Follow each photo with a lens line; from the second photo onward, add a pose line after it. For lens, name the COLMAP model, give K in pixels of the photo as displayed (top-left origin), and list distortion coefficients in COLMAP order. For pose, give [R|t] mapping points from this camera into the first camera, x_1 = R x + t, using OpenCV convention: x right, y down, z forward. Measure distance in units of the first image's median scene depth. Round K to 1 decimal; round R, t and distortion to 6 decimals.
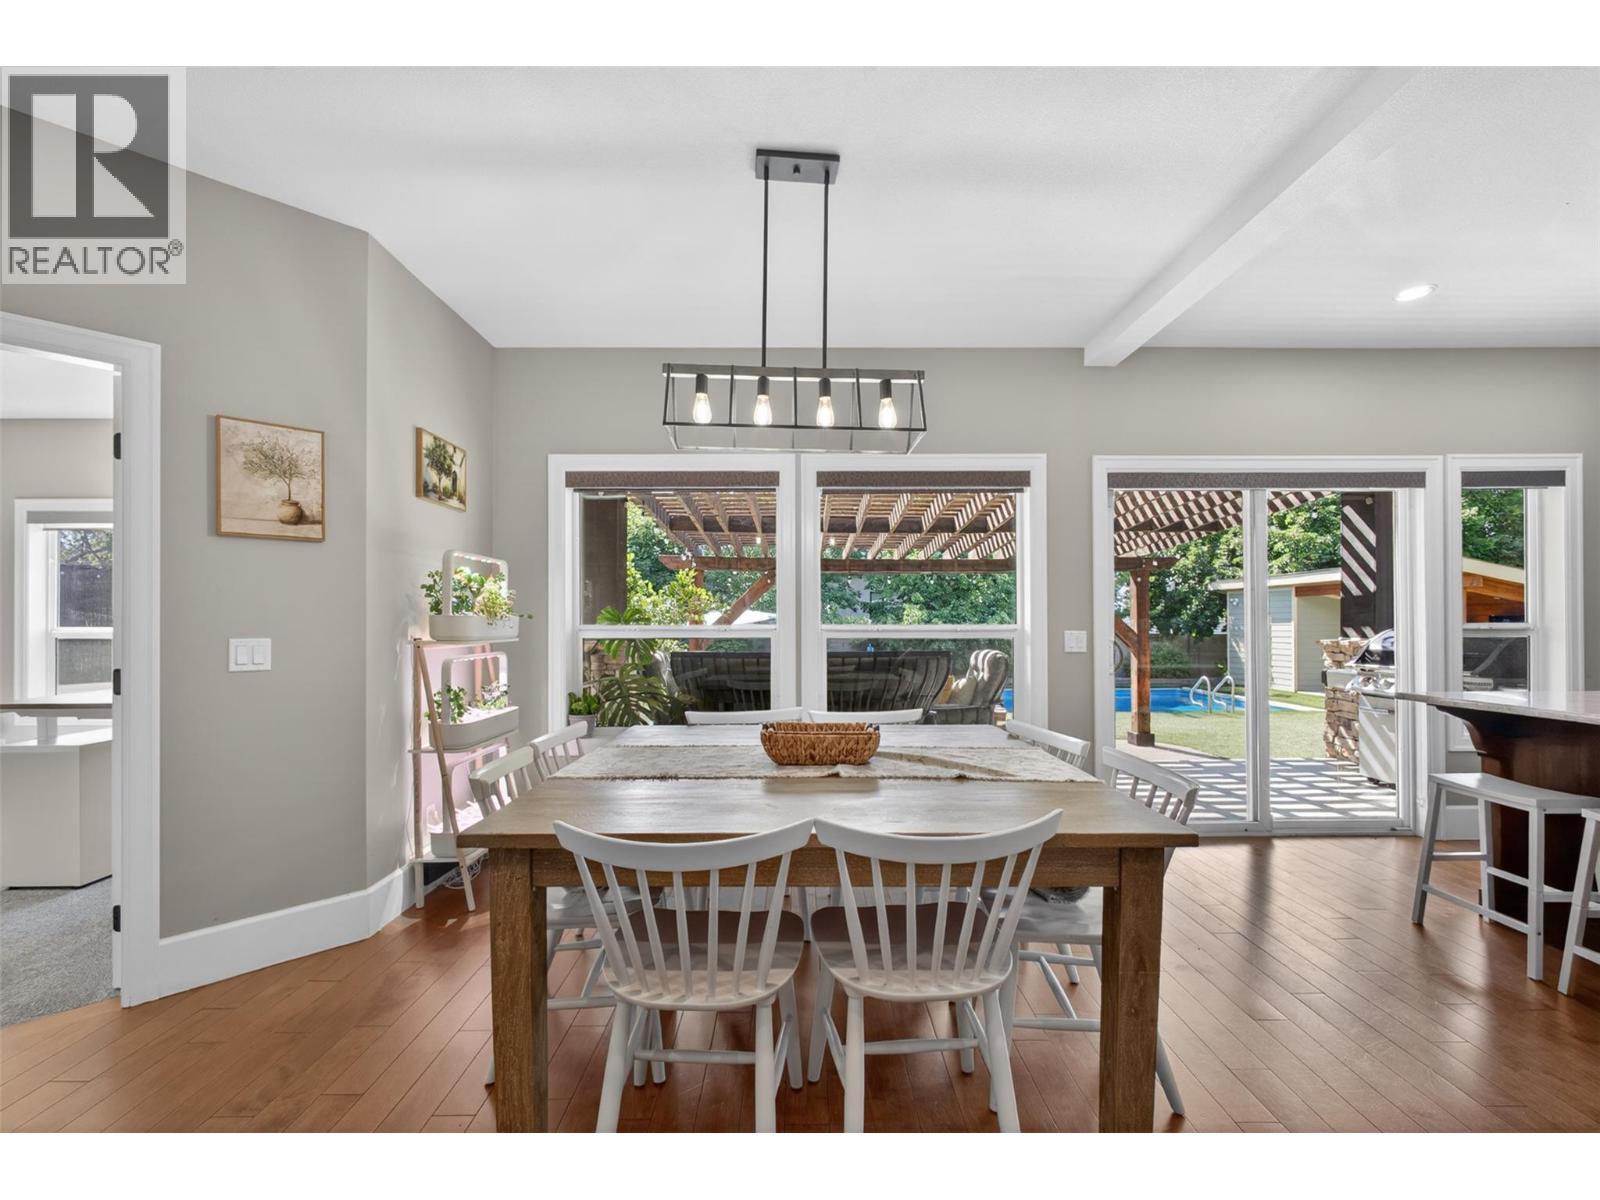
lens RADIAL K [[694.4, 0, 812.9], [0, 694.4, 620.4], [0, 0, 1]] dist [-0.012497, 0.000054]
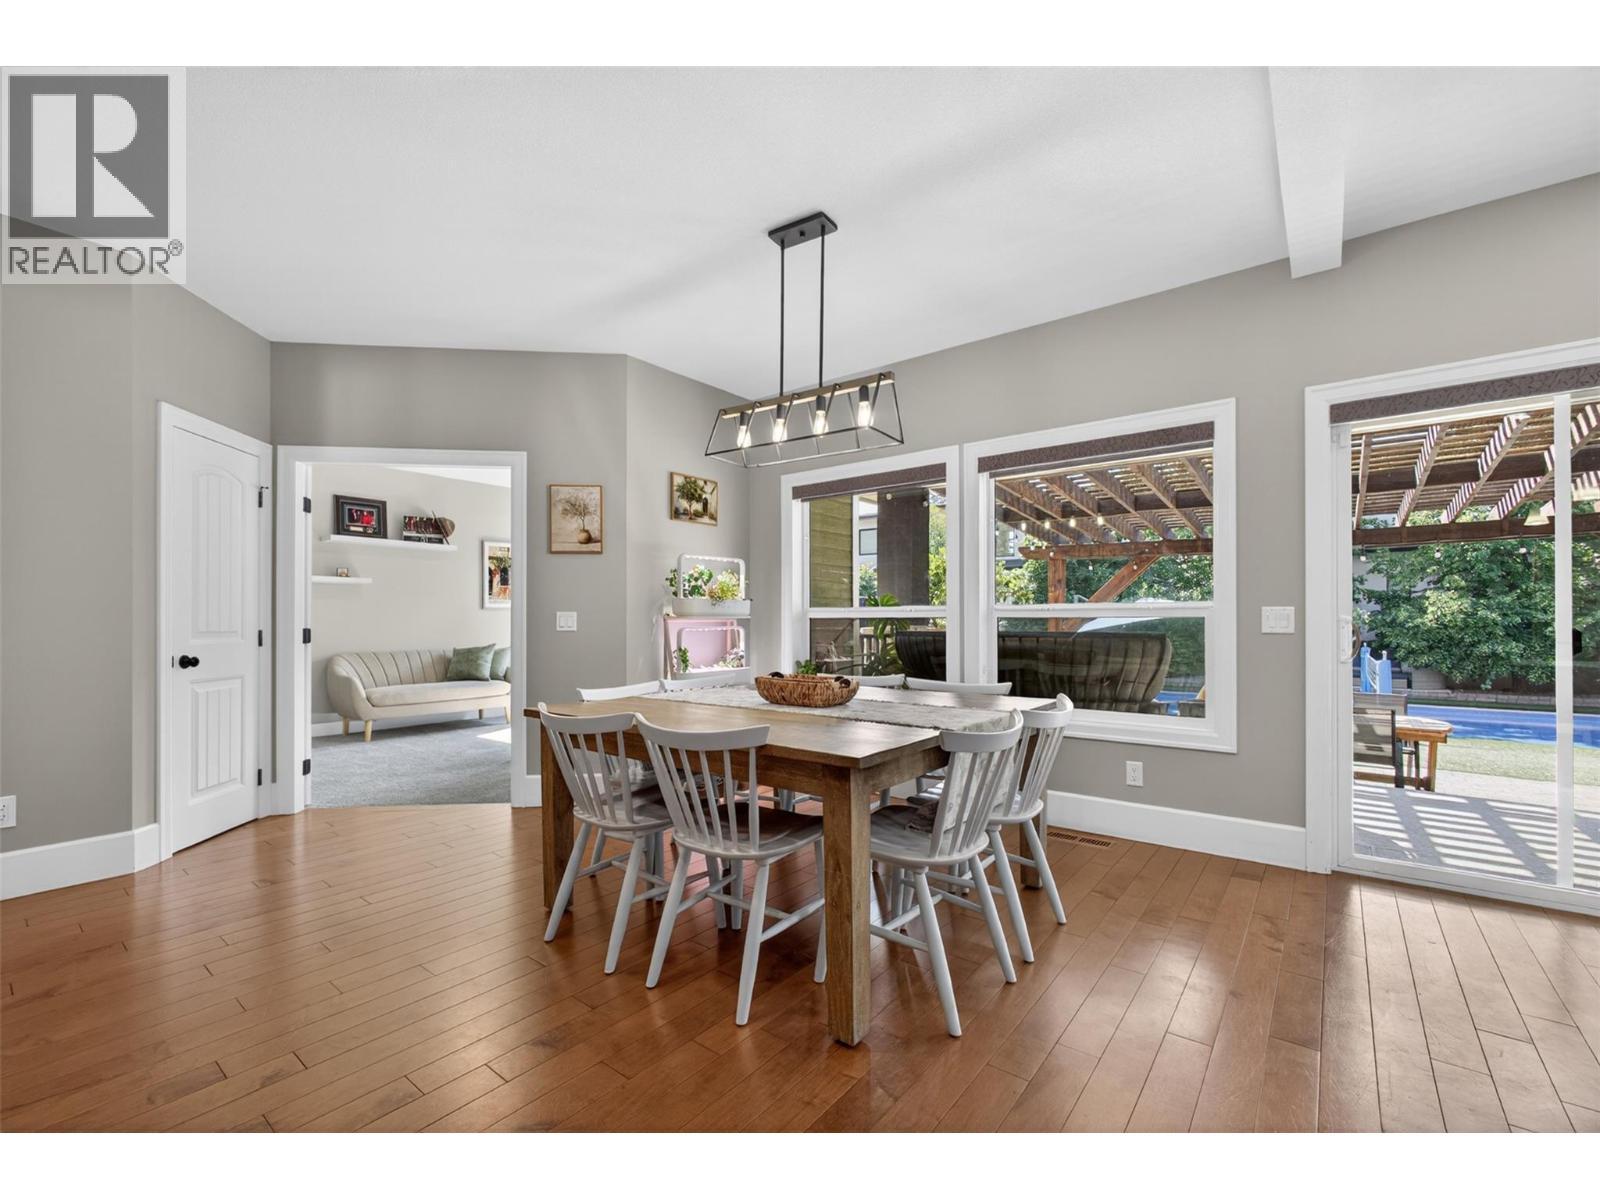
lens RADIAL K [[694.4, 0, 810.4], [0, 694.4, 616.8], [0, 0, 1]] dist [-0.012497, 0.000054]
pose [[0.778768, 0.000089, -0.627312, 0.585831], [0.003927, 0.999980, 0.005017, 0.024878], [0.627300, -0.006371, 0.778752, 0.025179]]
